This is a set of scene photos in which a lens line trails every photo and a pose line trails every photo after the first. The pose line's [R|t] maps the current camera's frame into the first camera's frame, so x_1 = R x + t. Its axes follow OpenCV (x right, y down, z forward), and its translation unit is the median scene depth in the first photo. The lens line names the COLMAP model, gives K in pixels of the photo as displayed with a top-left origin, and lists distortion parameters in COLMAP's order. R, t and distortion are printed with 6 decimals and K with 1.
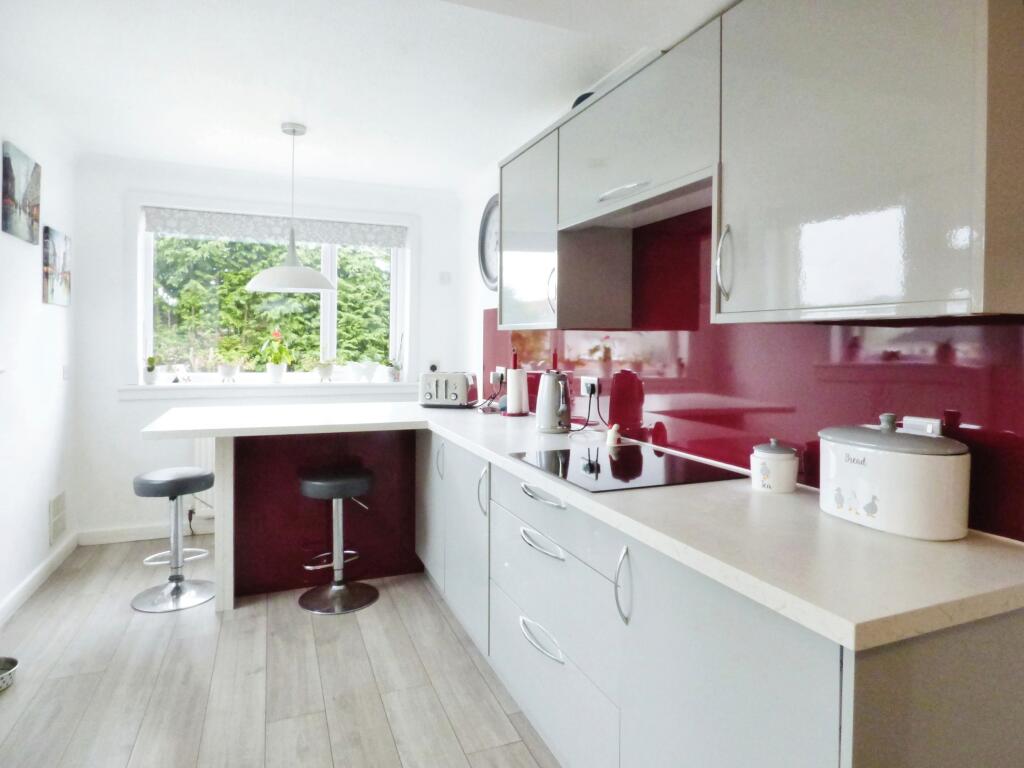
lens RADIAL K [[619.4, 0, 512.0], [0, 619.4, 384.0], [0, 0, 1]] dist [0.001306, 0.001936]
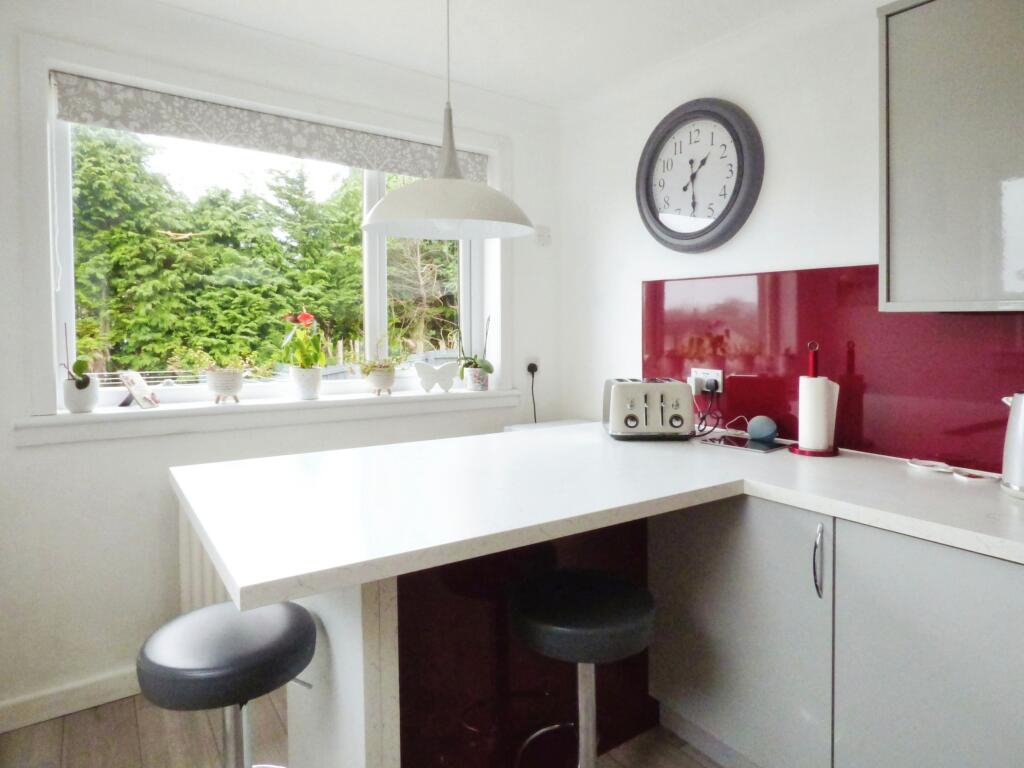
lens RADIAL K [[605.0, 0, 512.0], [0, 605.0, 384.0], [0, 0, 1]] dist [0.003273, -0.001167]
pose [[0.971290, -0.021918, 0.236886, -0.114414], [0.015010, 0.999409, 0.030927, -0.010990], [-0.237423, -0.026484, 0.971045, 0.134893]]
